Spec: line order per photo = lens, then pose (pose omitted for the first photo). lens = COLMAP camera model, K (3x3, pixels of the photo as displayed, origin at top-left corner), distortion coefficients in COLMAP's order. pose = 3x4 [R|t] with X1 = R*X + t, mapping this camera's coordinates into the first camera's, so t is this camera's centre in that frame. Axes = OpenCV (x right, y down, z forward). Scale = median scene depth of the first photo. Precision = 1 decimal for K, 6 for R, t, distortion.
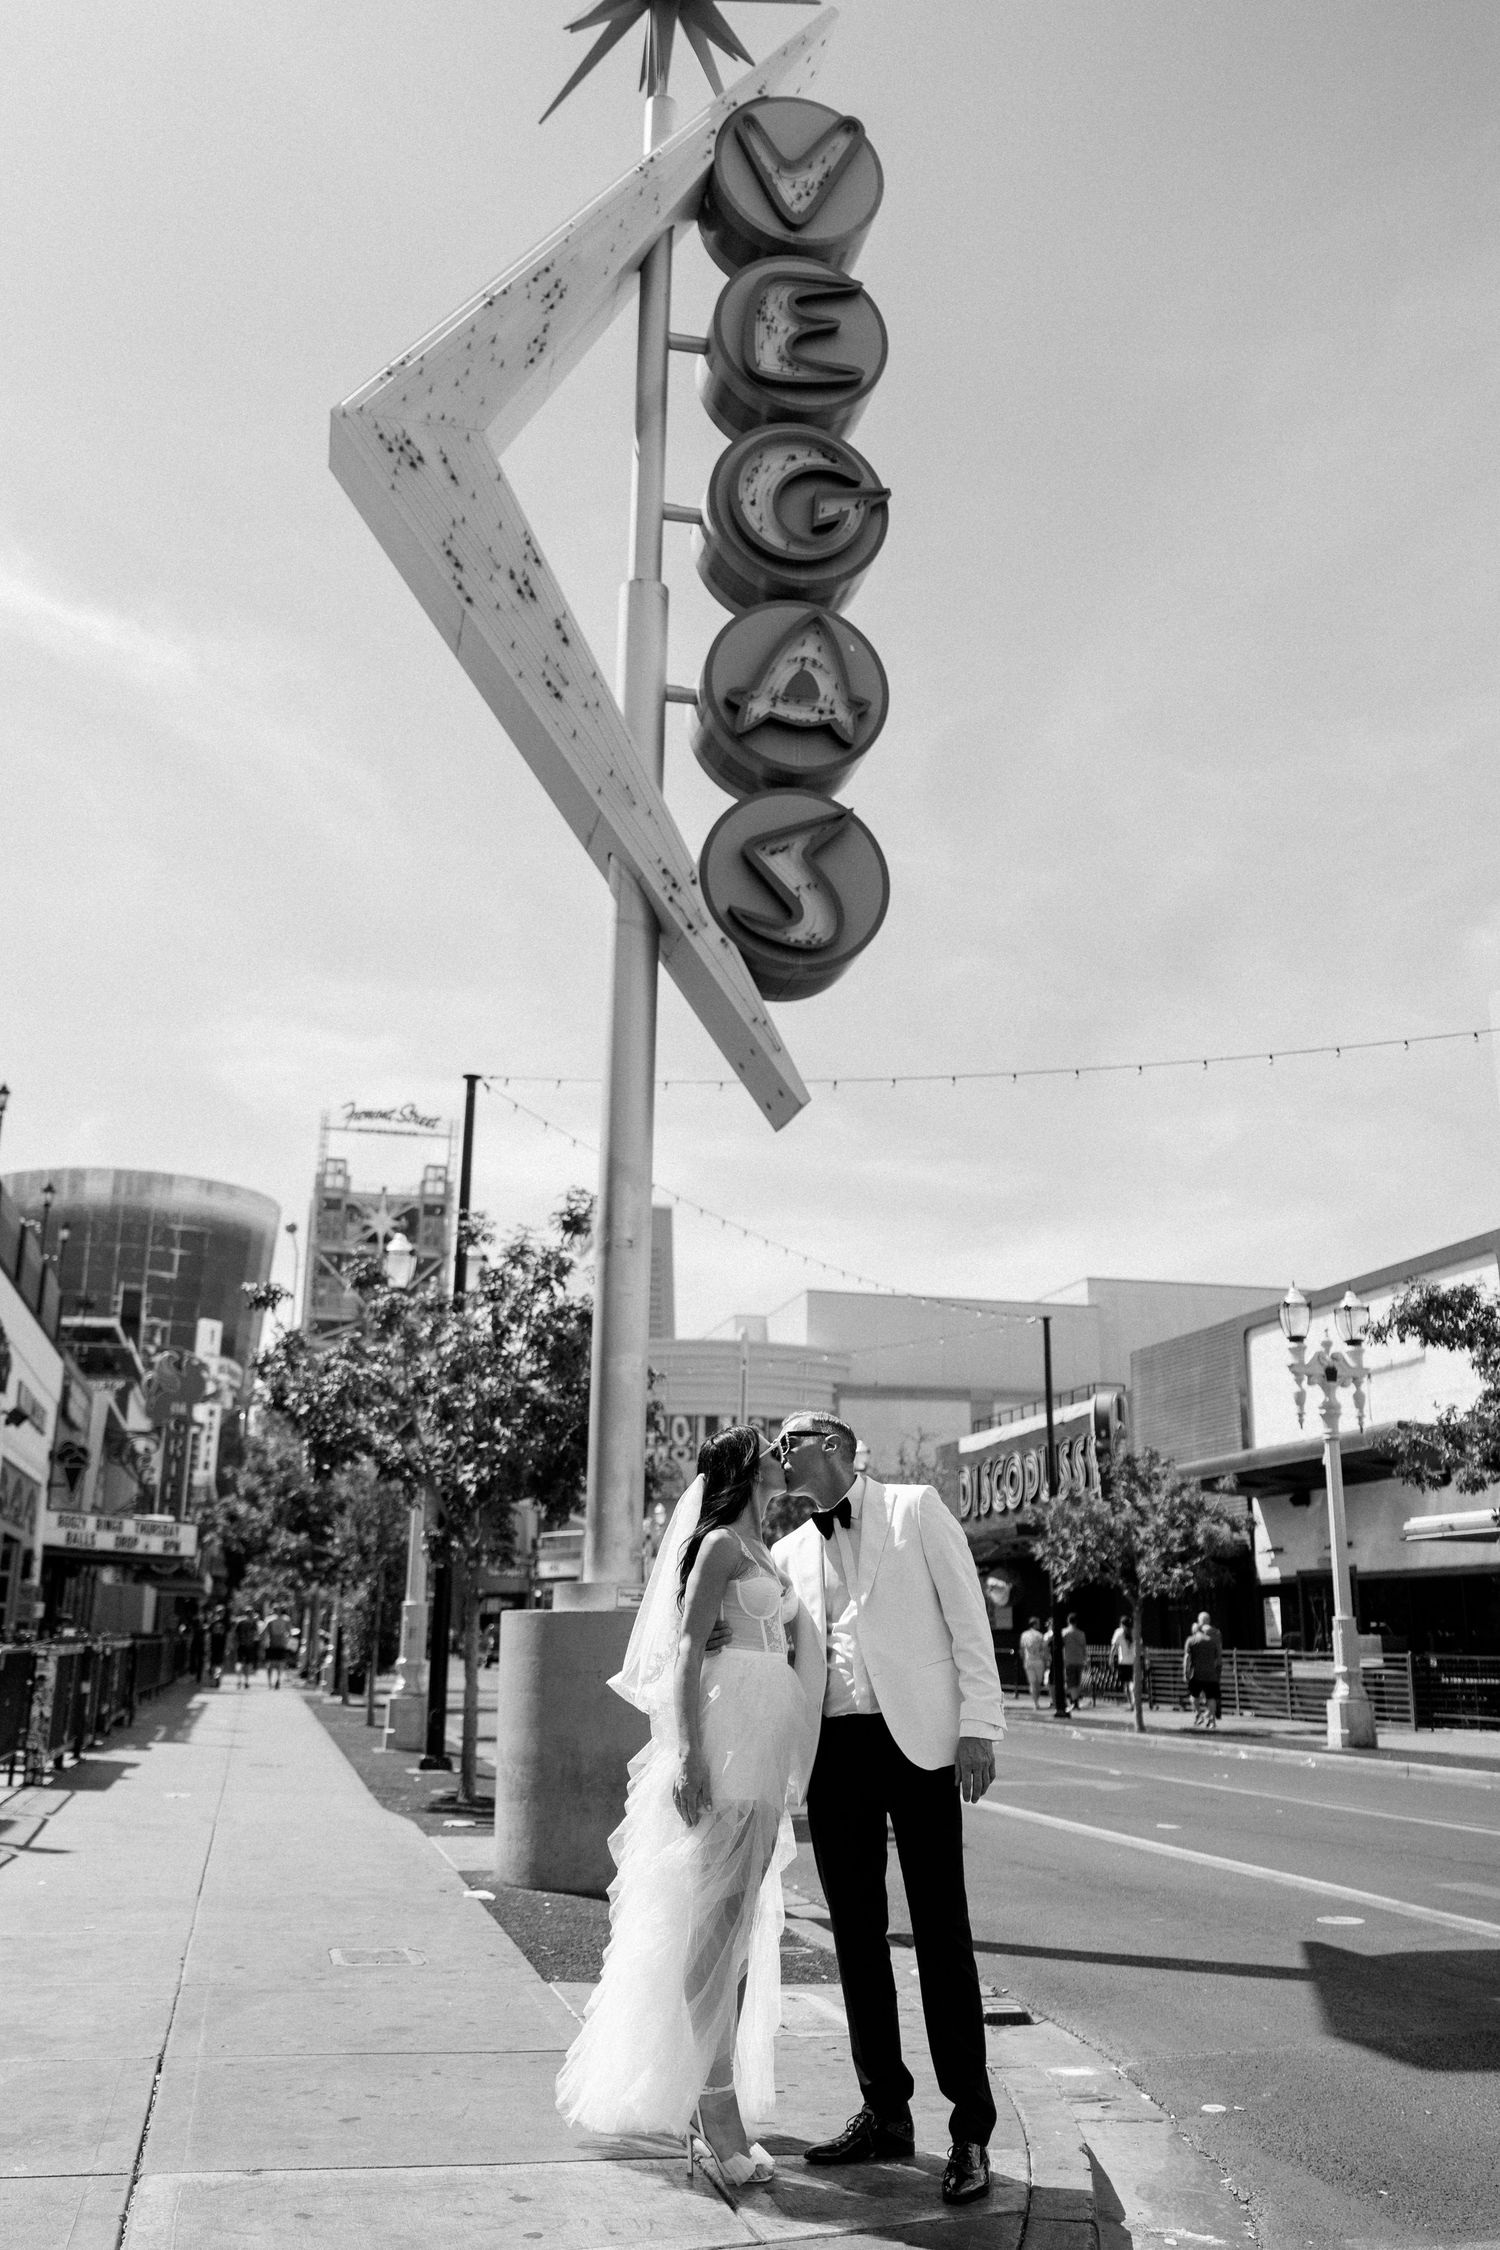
lens RADIAL K [[1992.8, 0, 737.1], [0, 1992.8, 1070.6], [0, 0, 1]] dist [-0.000725, 0.000383]
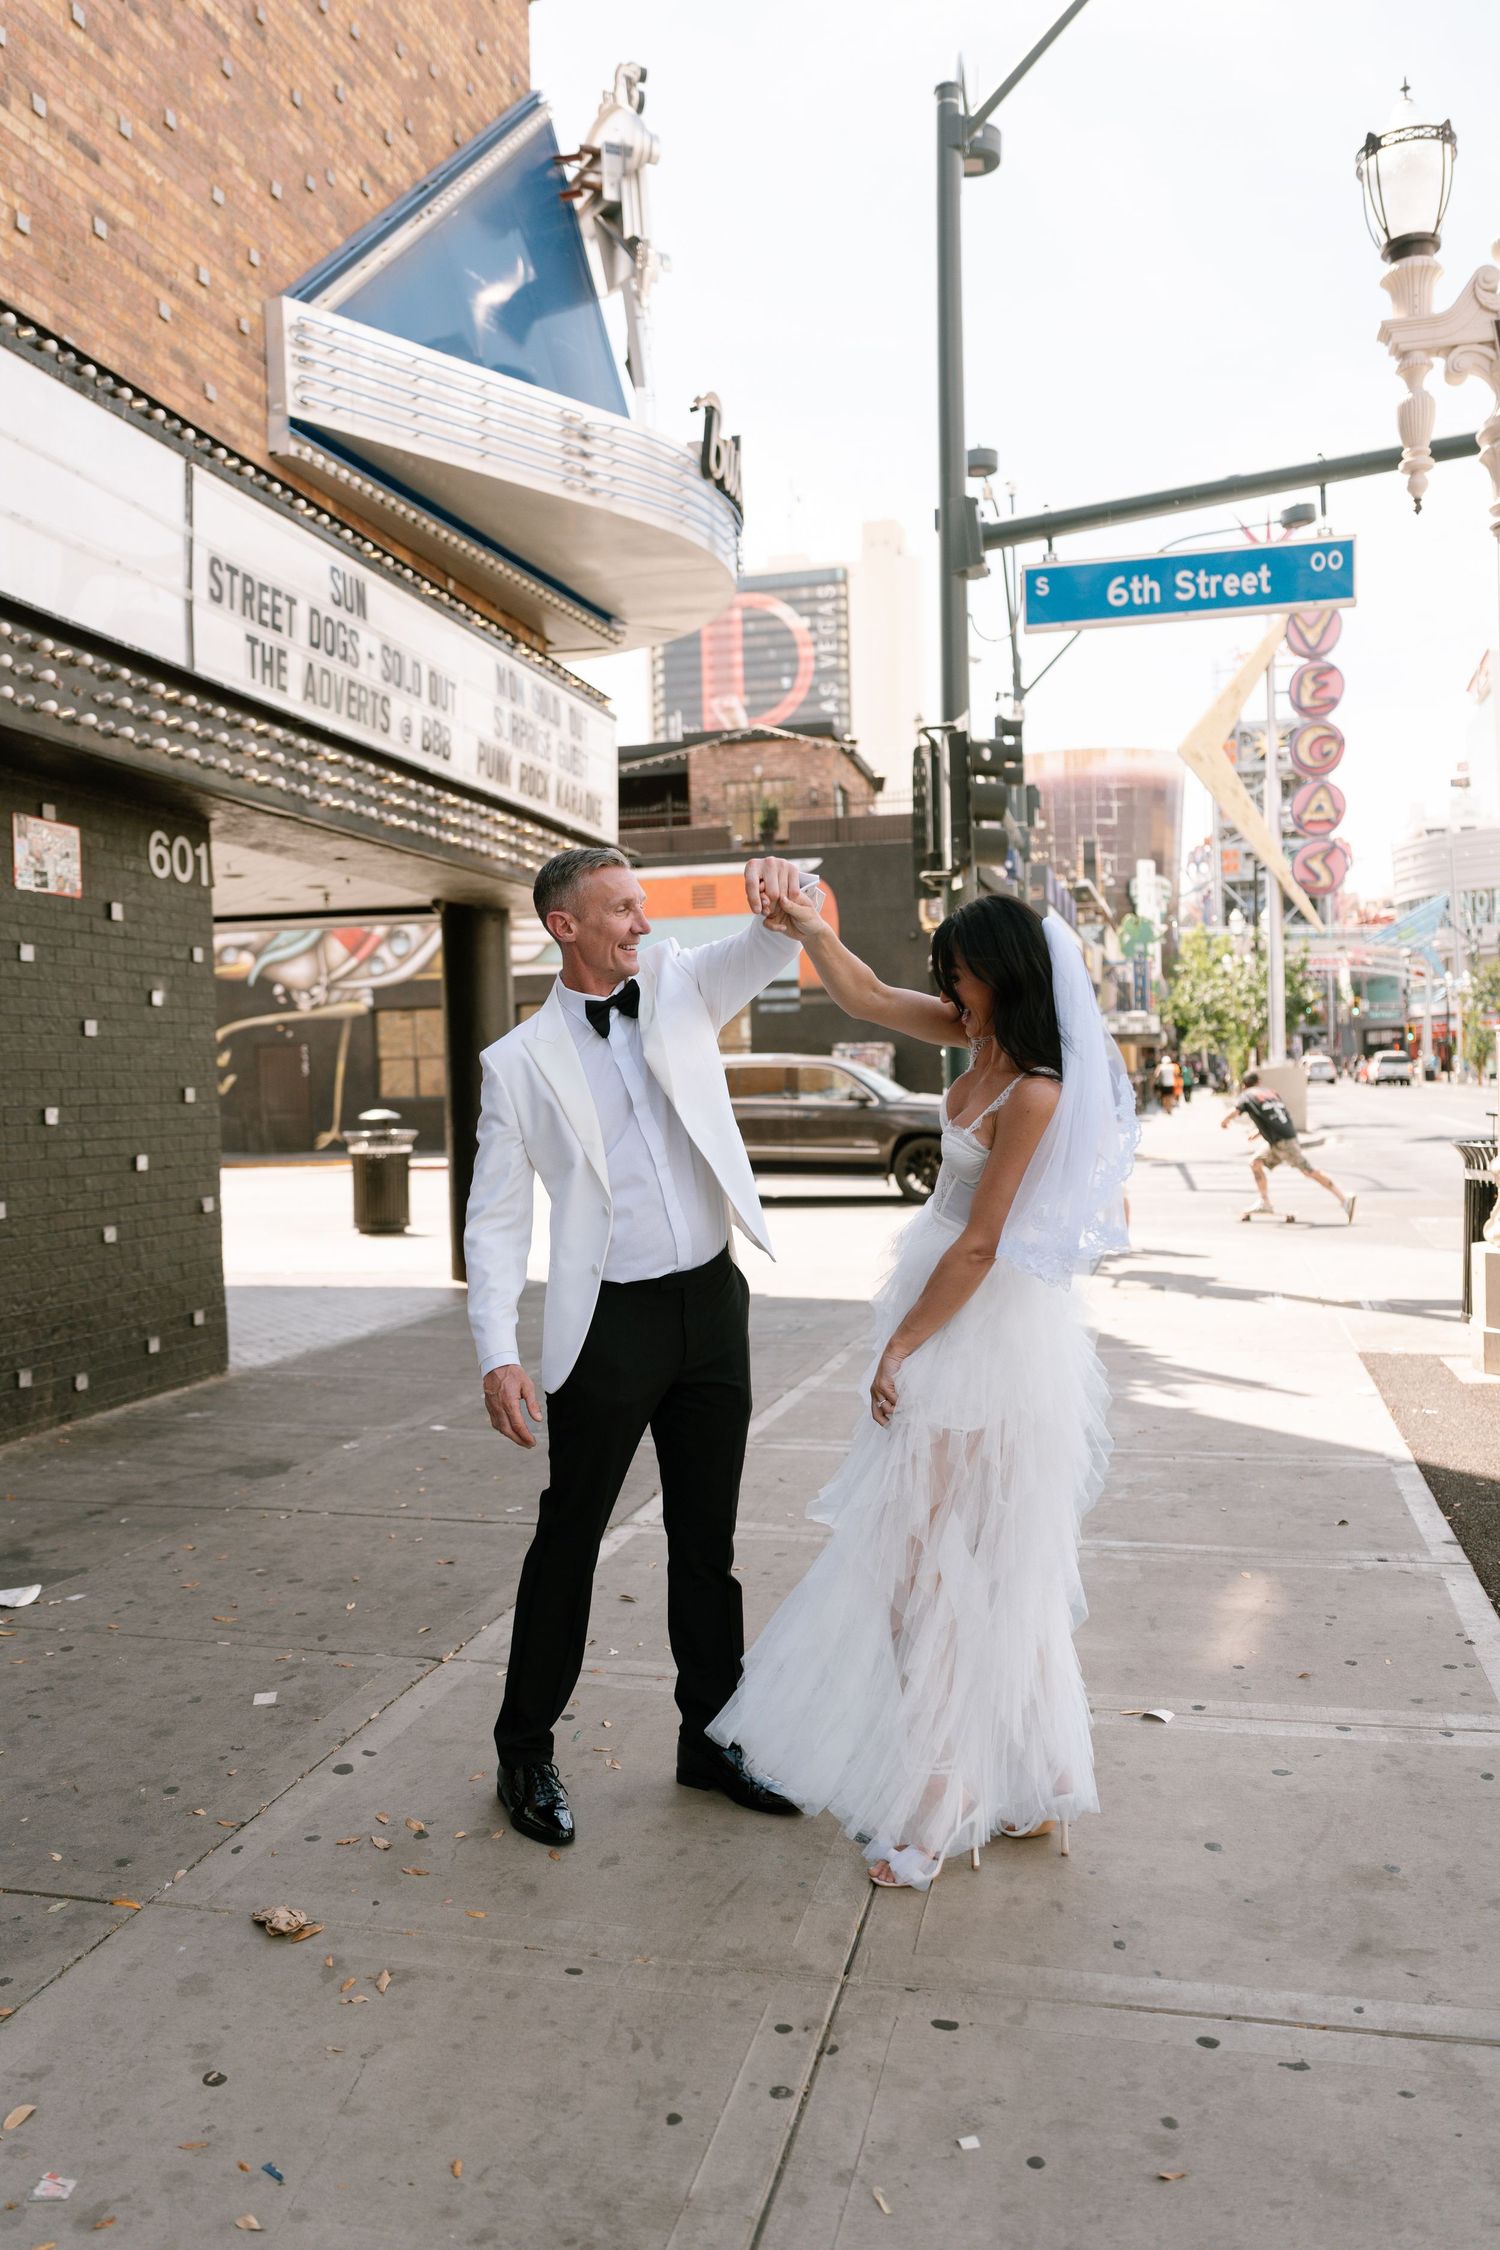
lens RADIAL K [[1832.0, 0, 742.1], [0, 1832.0, 1135.3], [0, 0, 1]] dist [0.006094, -0.002811]
pose [[0.888223, -0.026663, -0.458638, 0.510031], [0.167135, 0.948660, 0.268532, -0.587116], [0.427932, -0.315171, 0.847078, -2.003579]]
